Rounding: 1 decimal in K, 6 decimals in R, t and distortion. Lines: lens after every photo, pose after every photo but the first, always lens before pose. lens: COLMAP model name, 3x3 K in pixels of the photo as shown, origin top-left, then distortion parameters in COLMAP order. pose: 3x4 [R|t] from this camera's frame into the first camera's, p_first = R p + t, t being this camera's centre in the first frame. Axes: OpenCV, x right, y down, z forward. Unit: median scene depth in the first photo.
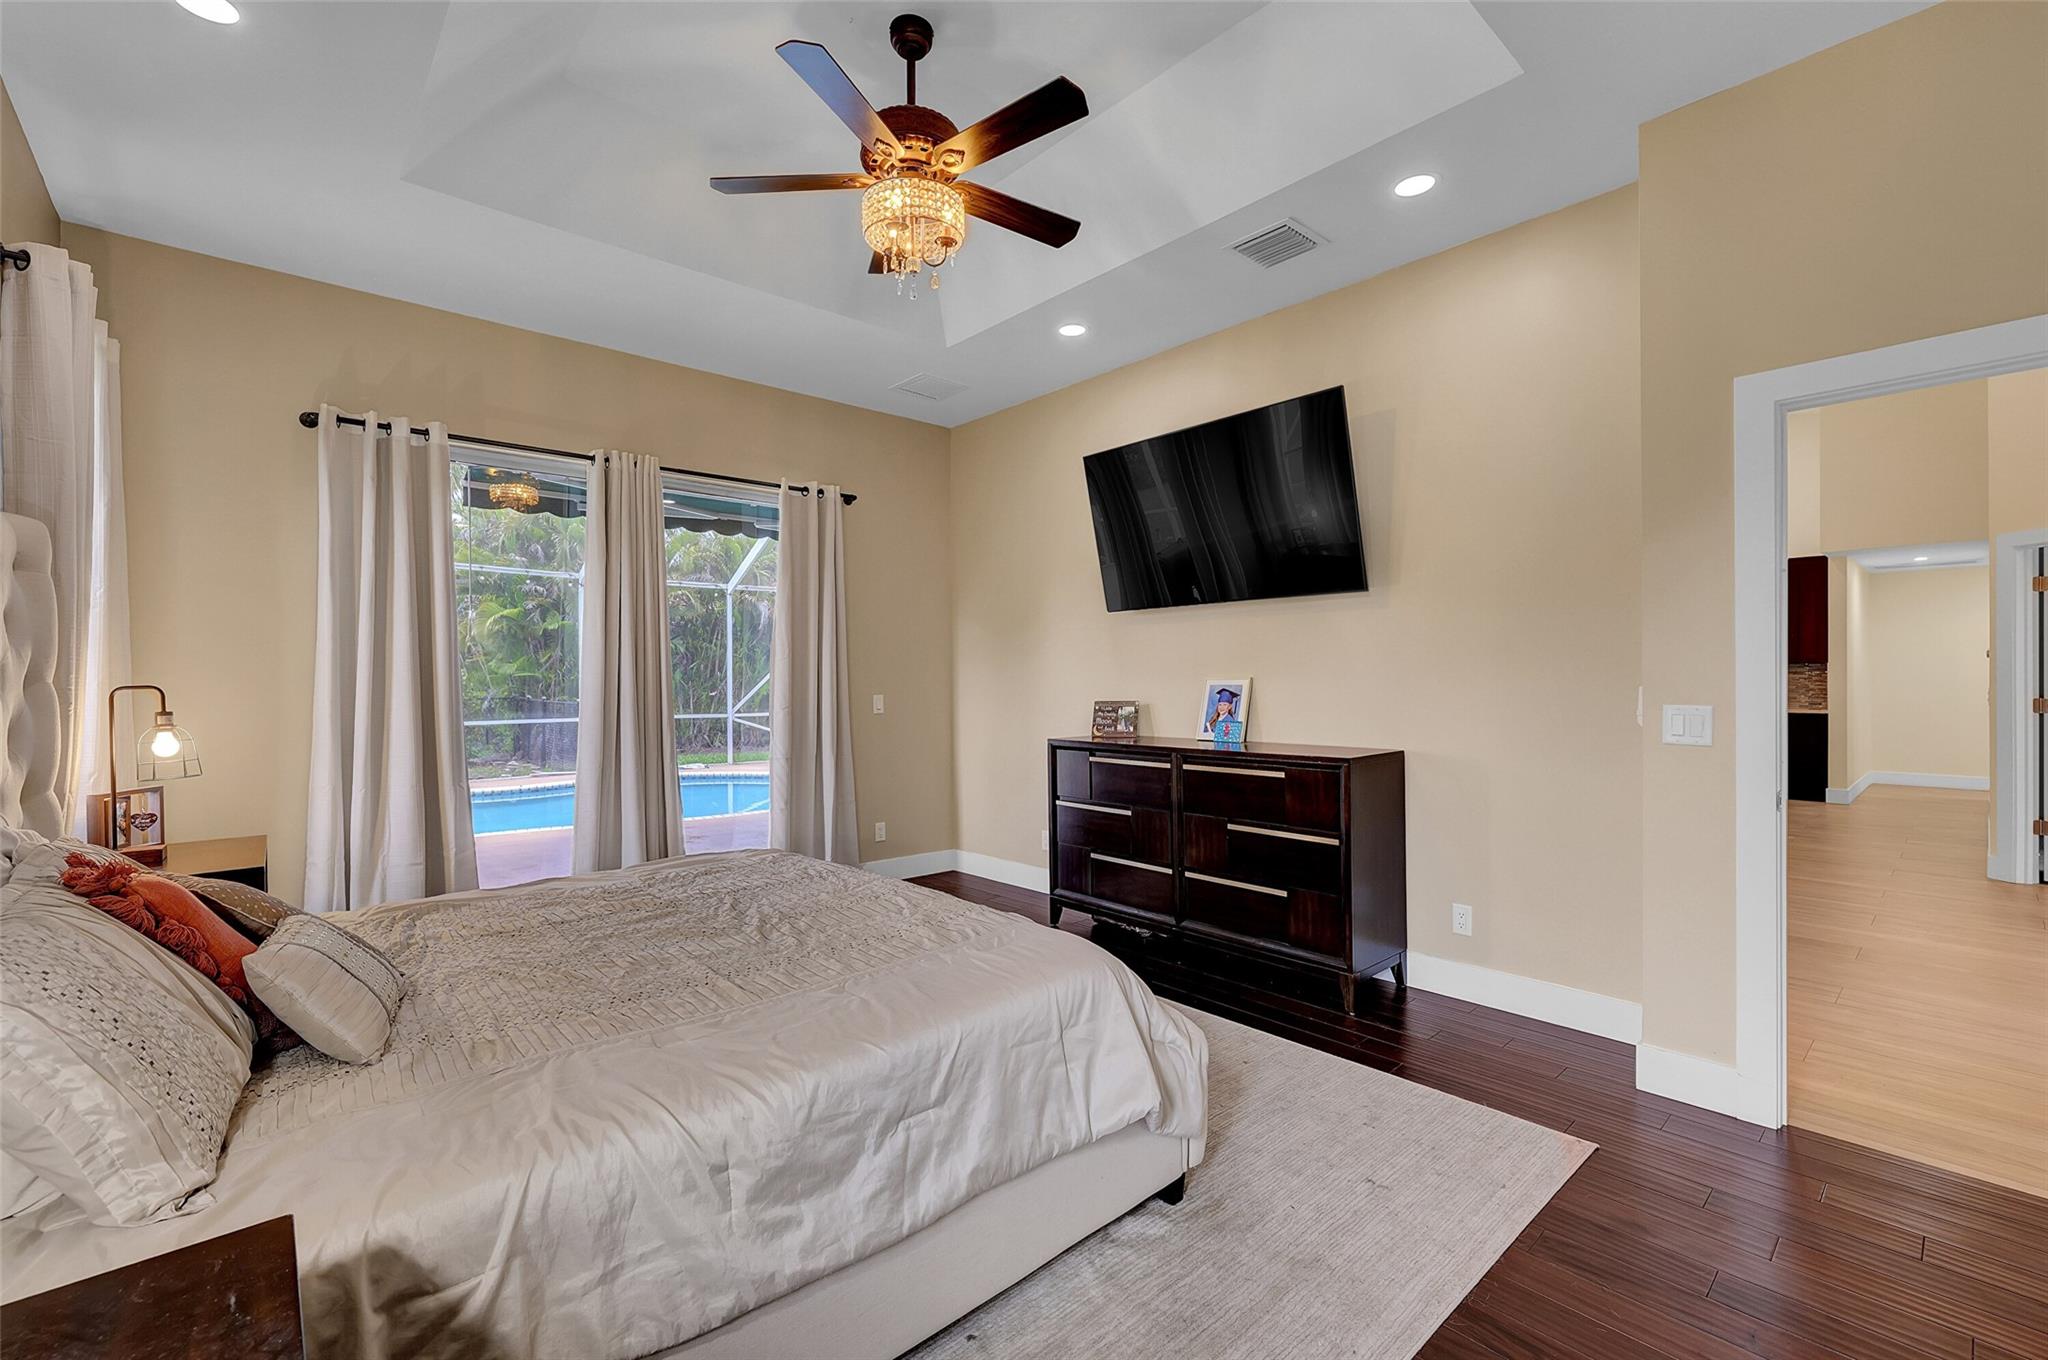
lens RADIAL K [[872.8, 0, 1026.3], [0, 872.8, 677.3], [0, 0, 1]] dist [-0.000372, 0.000438]
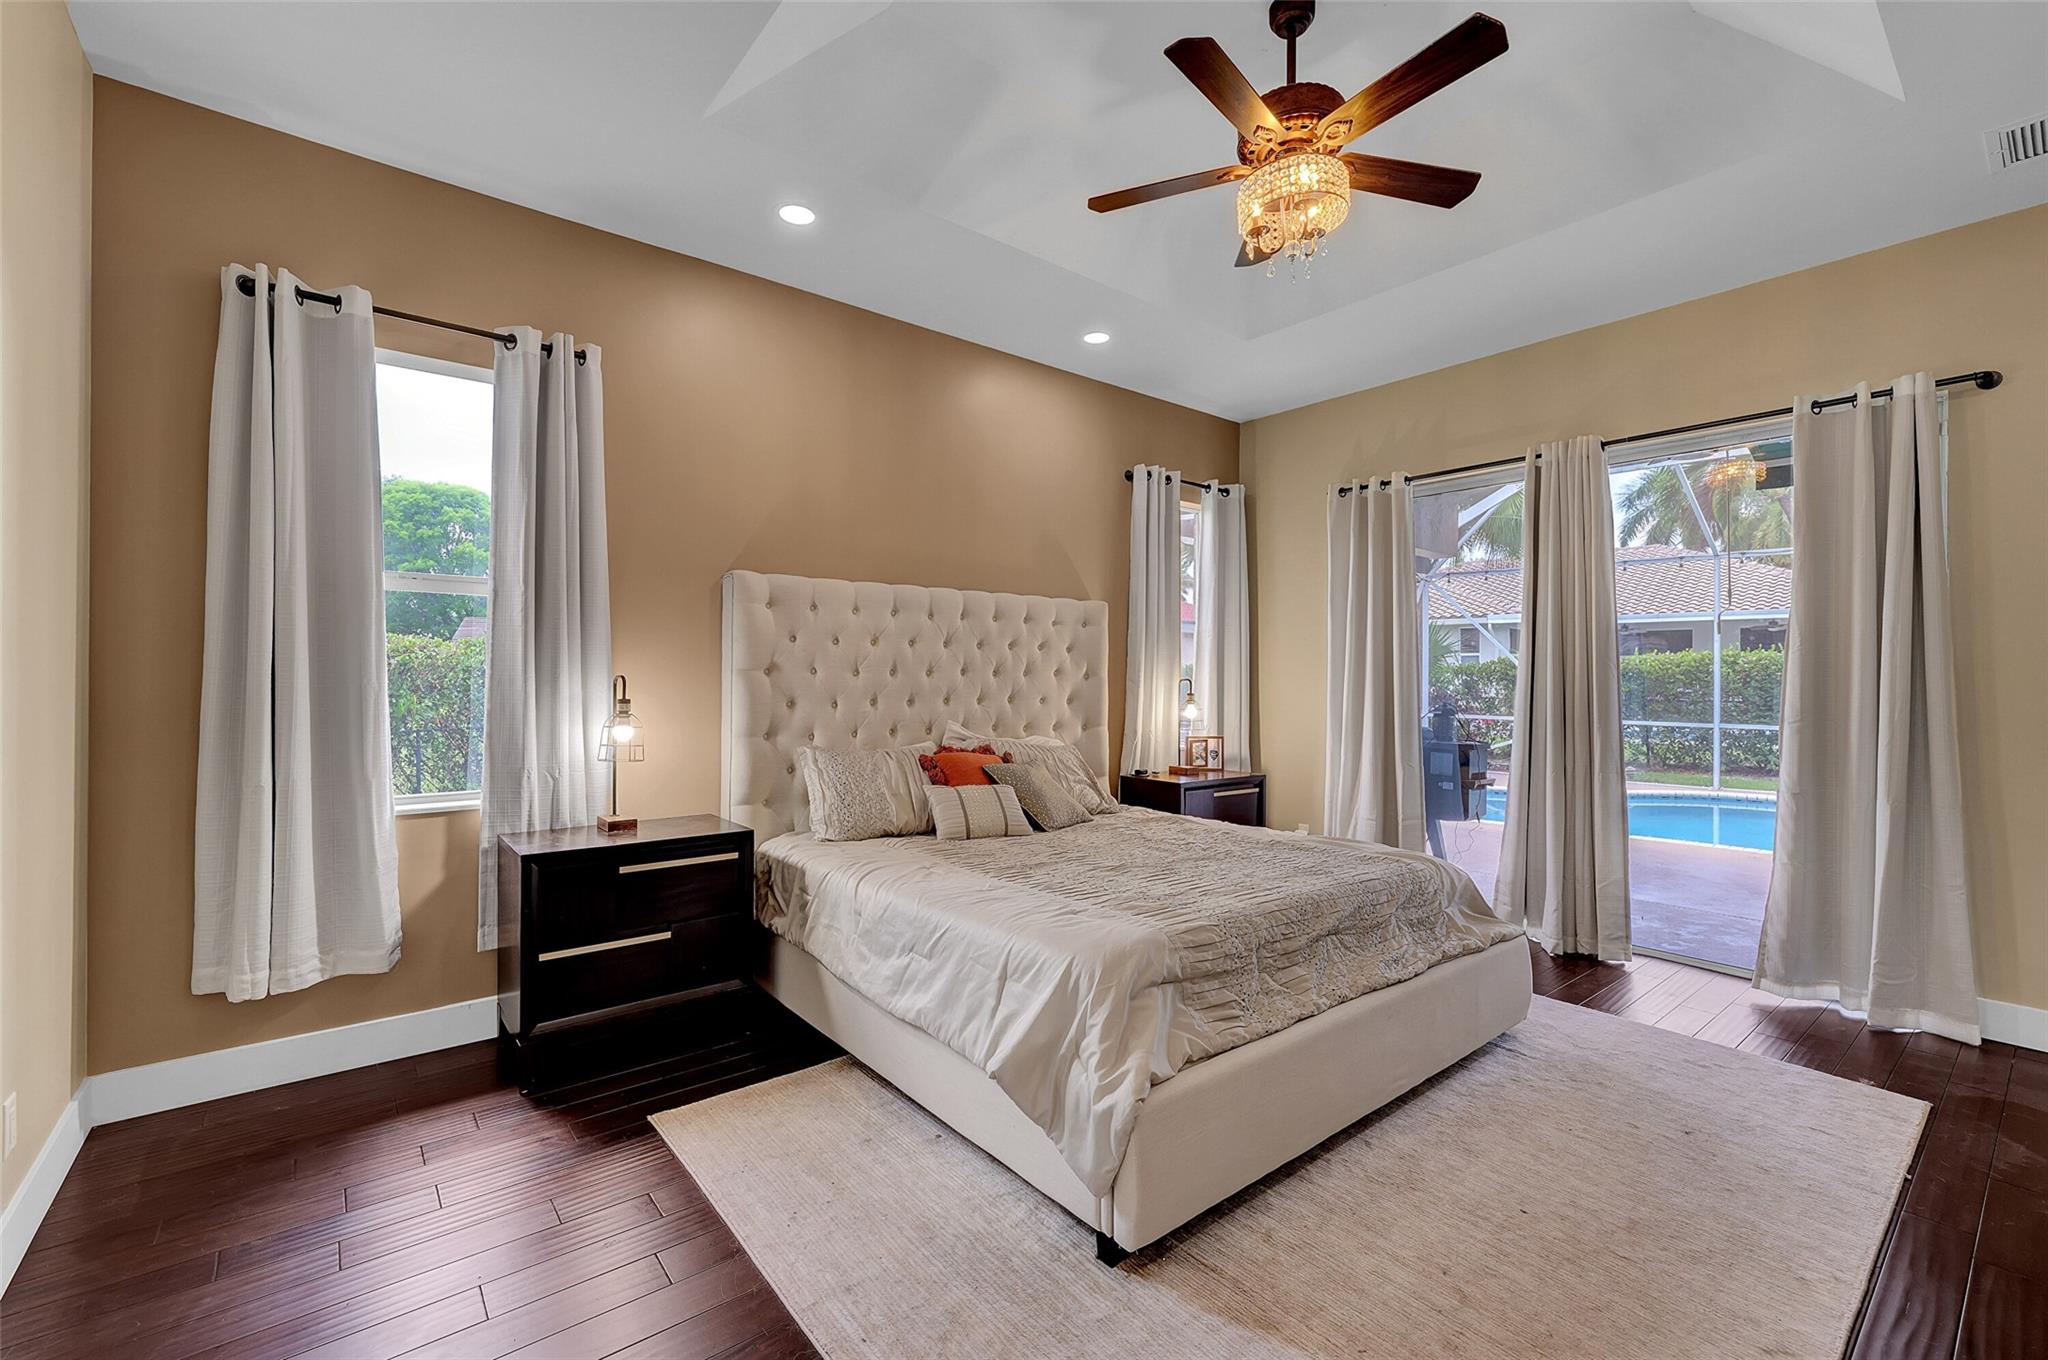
lens RADIAL K [[872.8, 0, 1022.6], [0, 872.8, 676.4], [0, 0, 1]] dist [-0.000372, 0.000438]
pose [[-0.050029, 0.010173, -0.998696, 1.311850], [-0.010735, 0.999885, 0.010723, -0.014077], [0.998690, 0.011258, -0.049914, 1.164895]]
